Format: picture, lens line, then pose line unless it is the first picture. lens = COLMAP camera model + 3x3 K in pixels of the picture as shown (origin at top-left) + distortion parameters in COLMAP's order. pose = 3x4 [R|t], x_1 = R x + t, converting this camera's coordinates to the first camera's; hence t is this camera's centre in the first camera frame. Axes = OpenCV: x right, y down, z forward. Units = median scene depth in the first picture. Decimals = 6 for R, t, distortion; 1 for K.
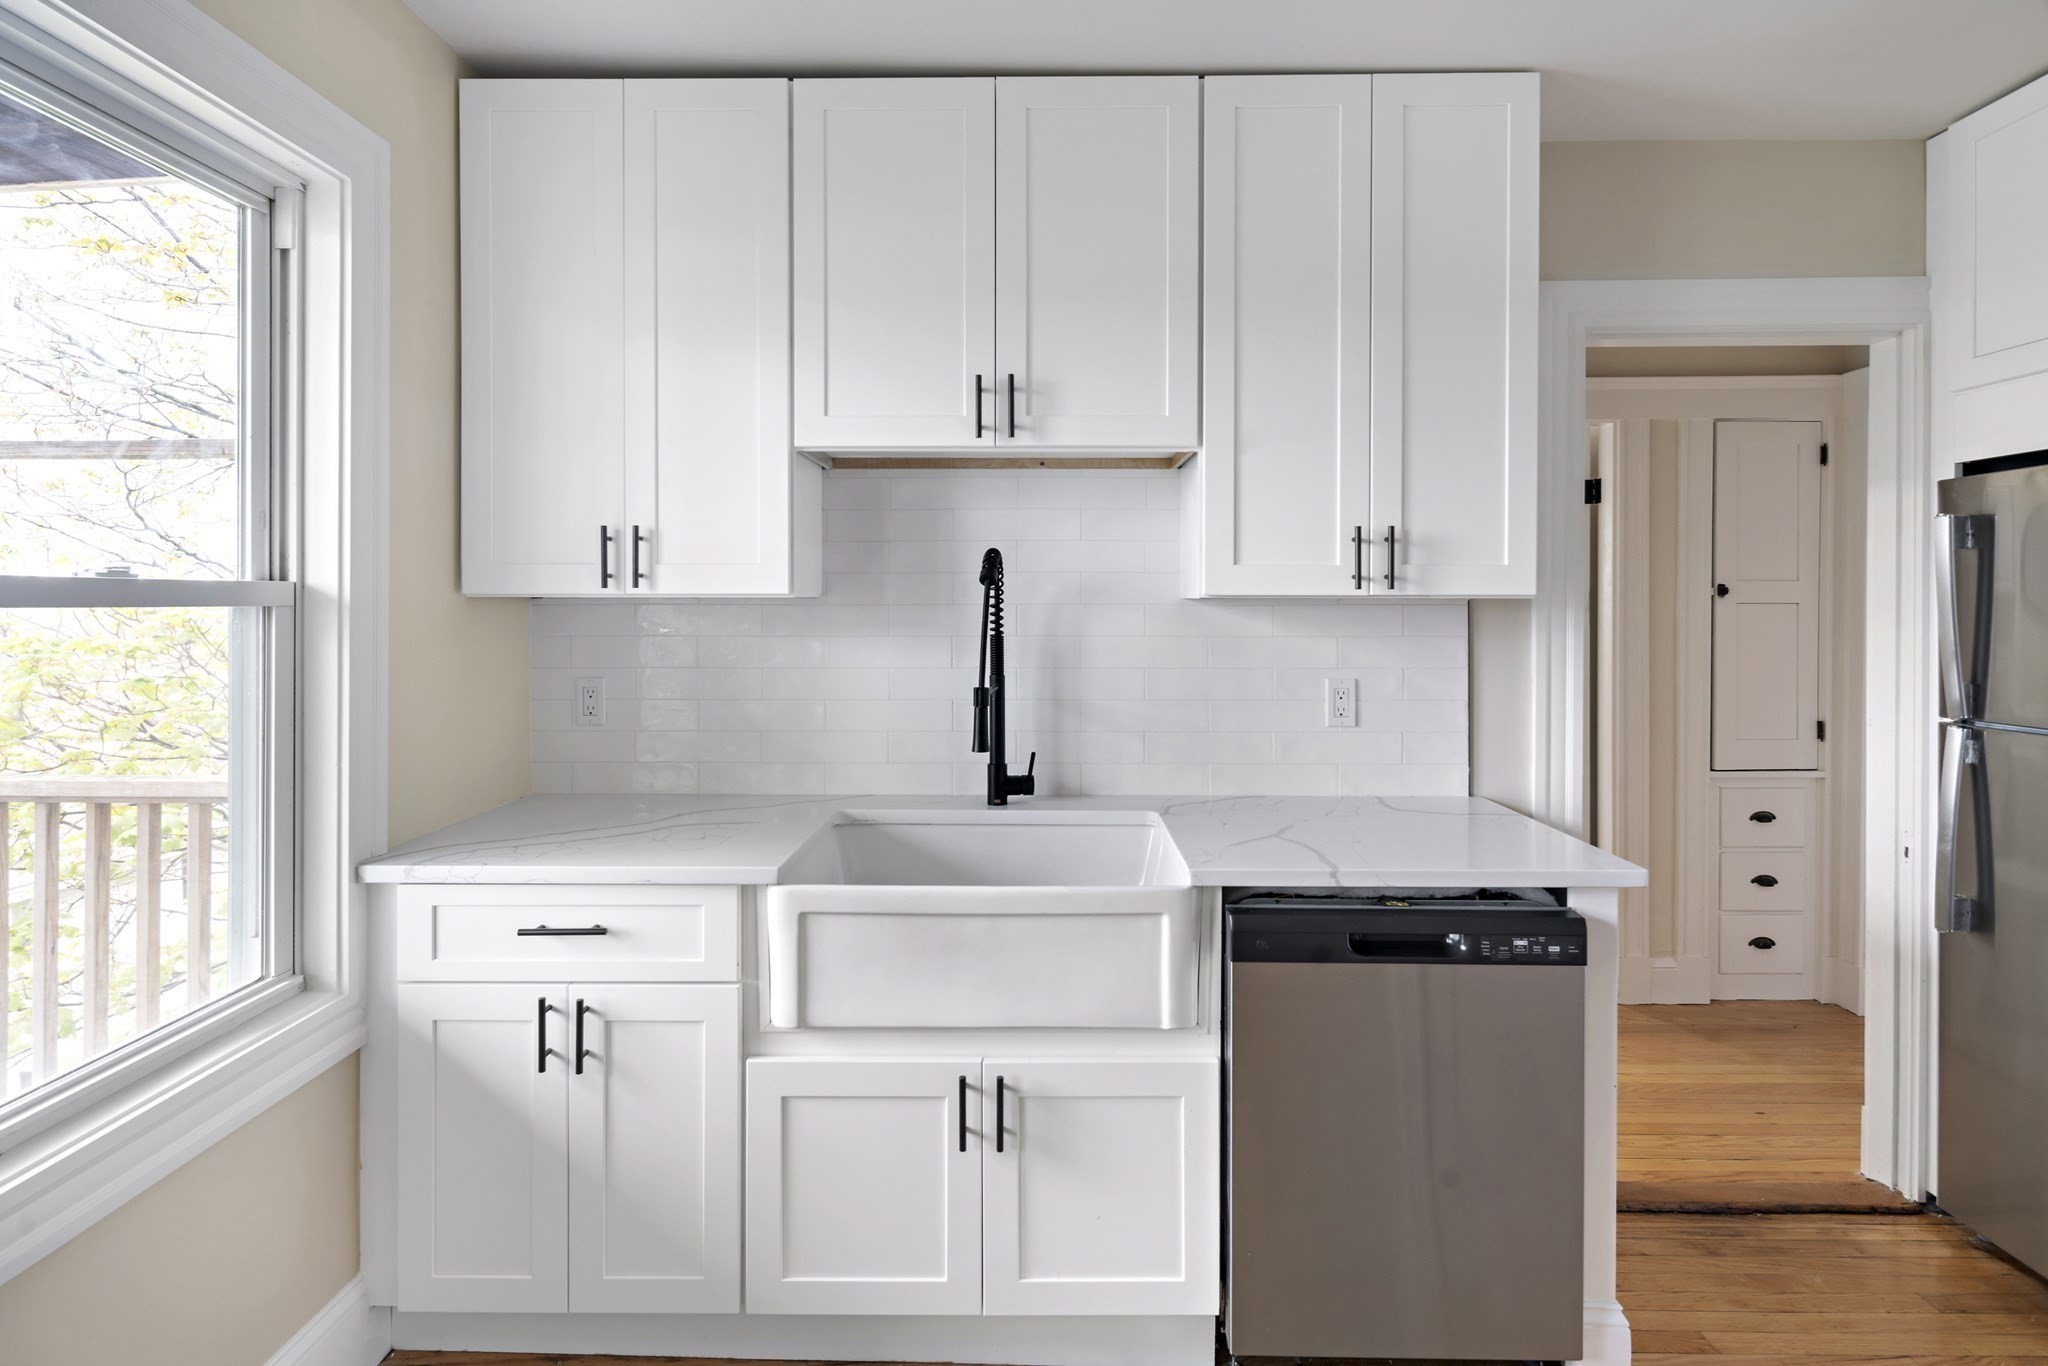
lens RADIAL K [[991.6, 0, 998.6], [0, 991.6, 599.7], [0, 0, 1]] dist [0.006228, -0.001502]
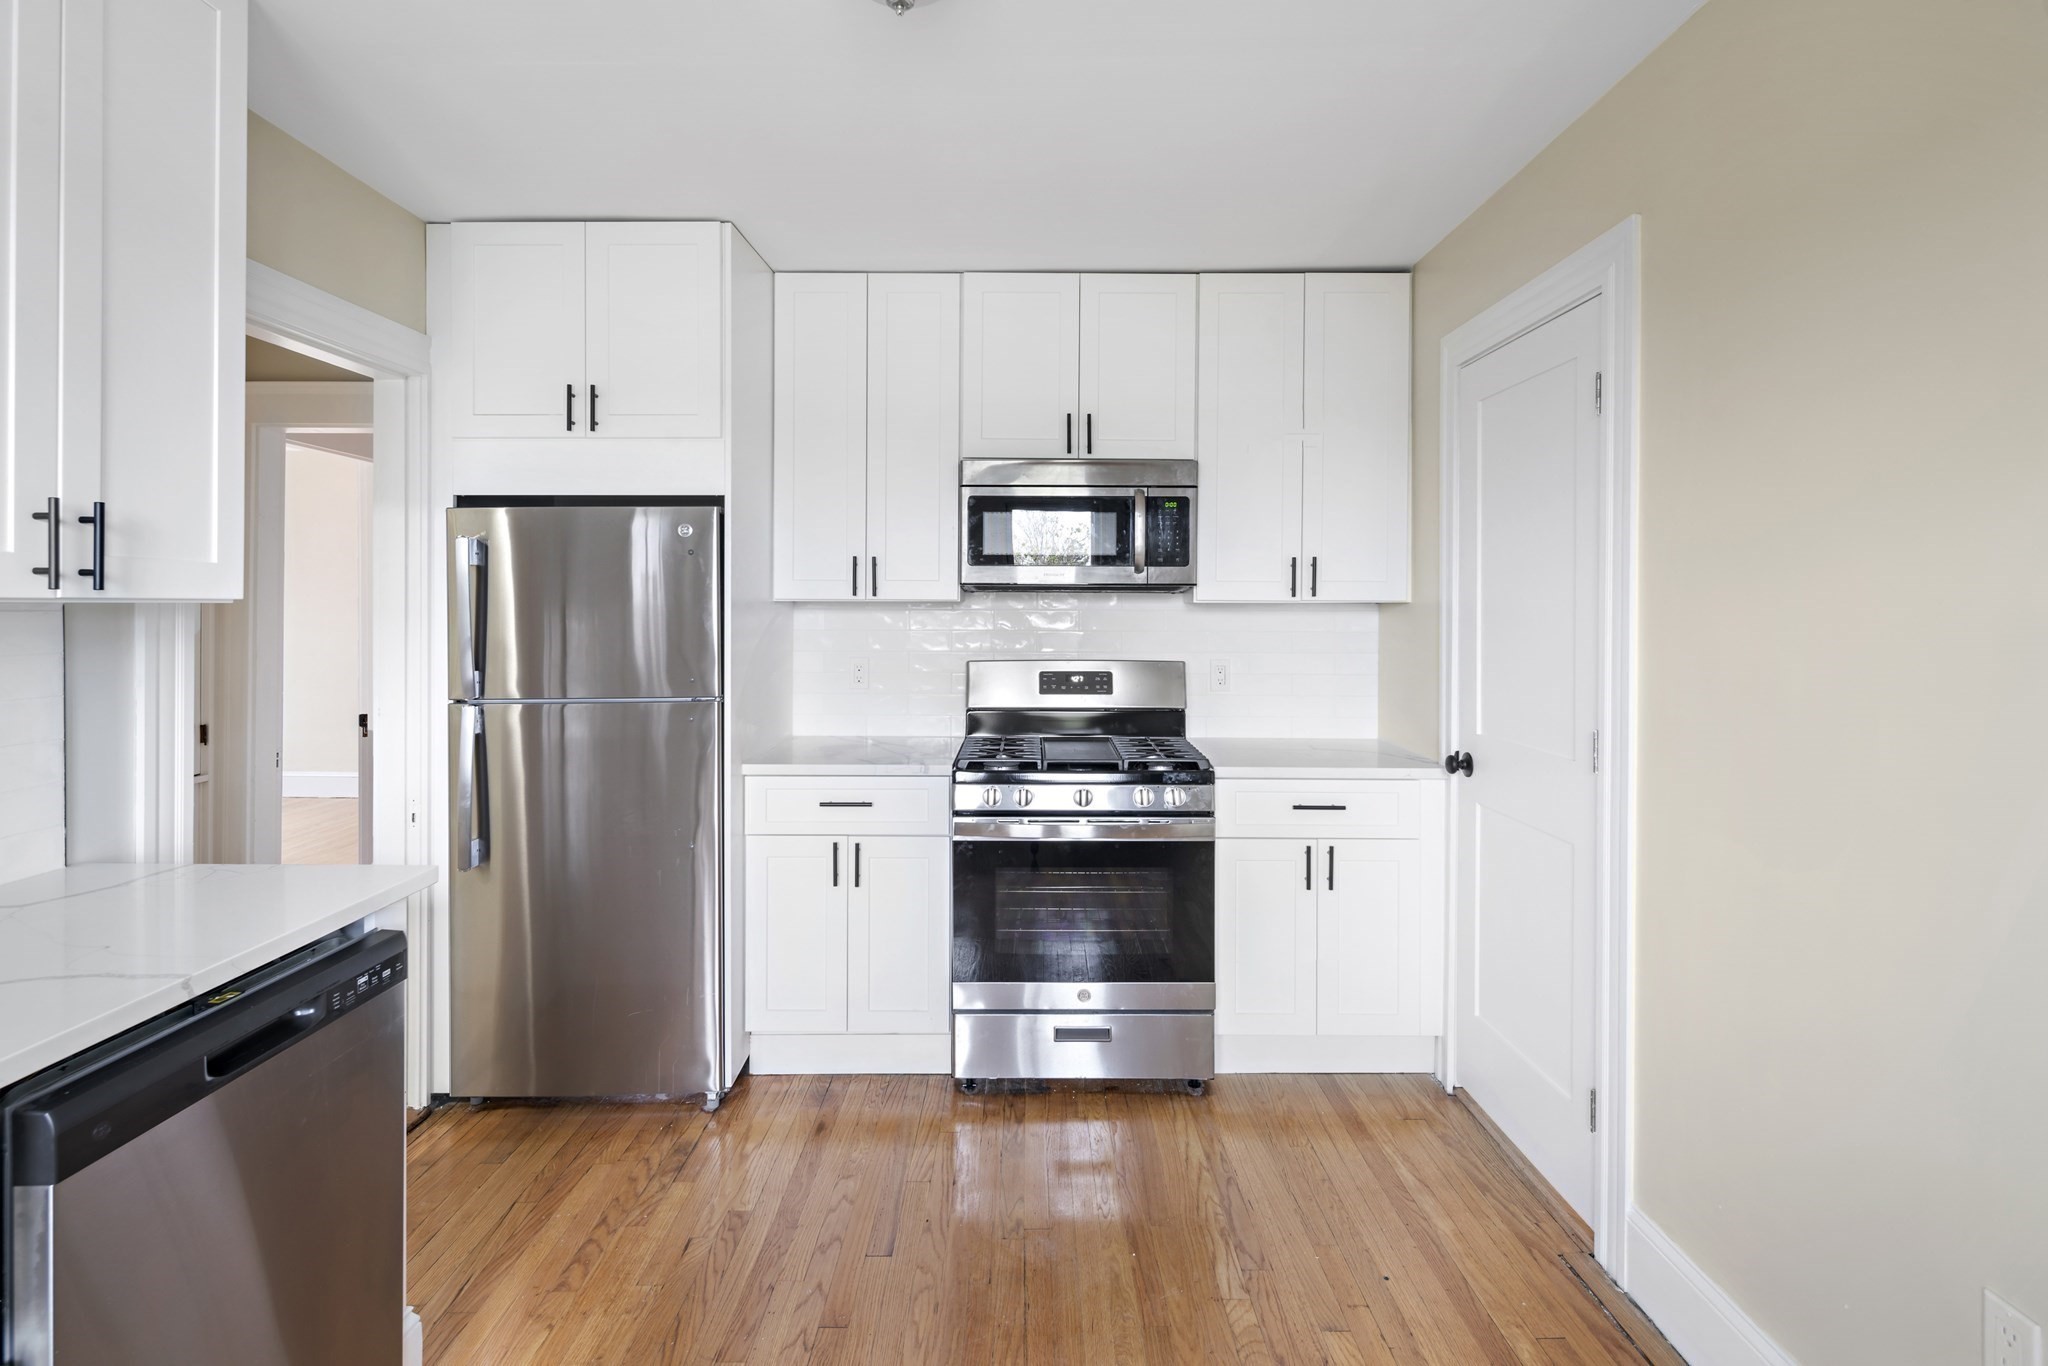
lens RADIAL K [[991.6, 0, 1023.0], [0, 991.6, 609.9], [0, 0, 1]] dist [0.006228, -0.001502]
pose [[0.011215, -0.004740, 0.999926, -0.291523], [-0.000196, 0.999989, 0.004743, 0.000589], [-0.999937, -0.000249, 0.011214, 0.294544]]
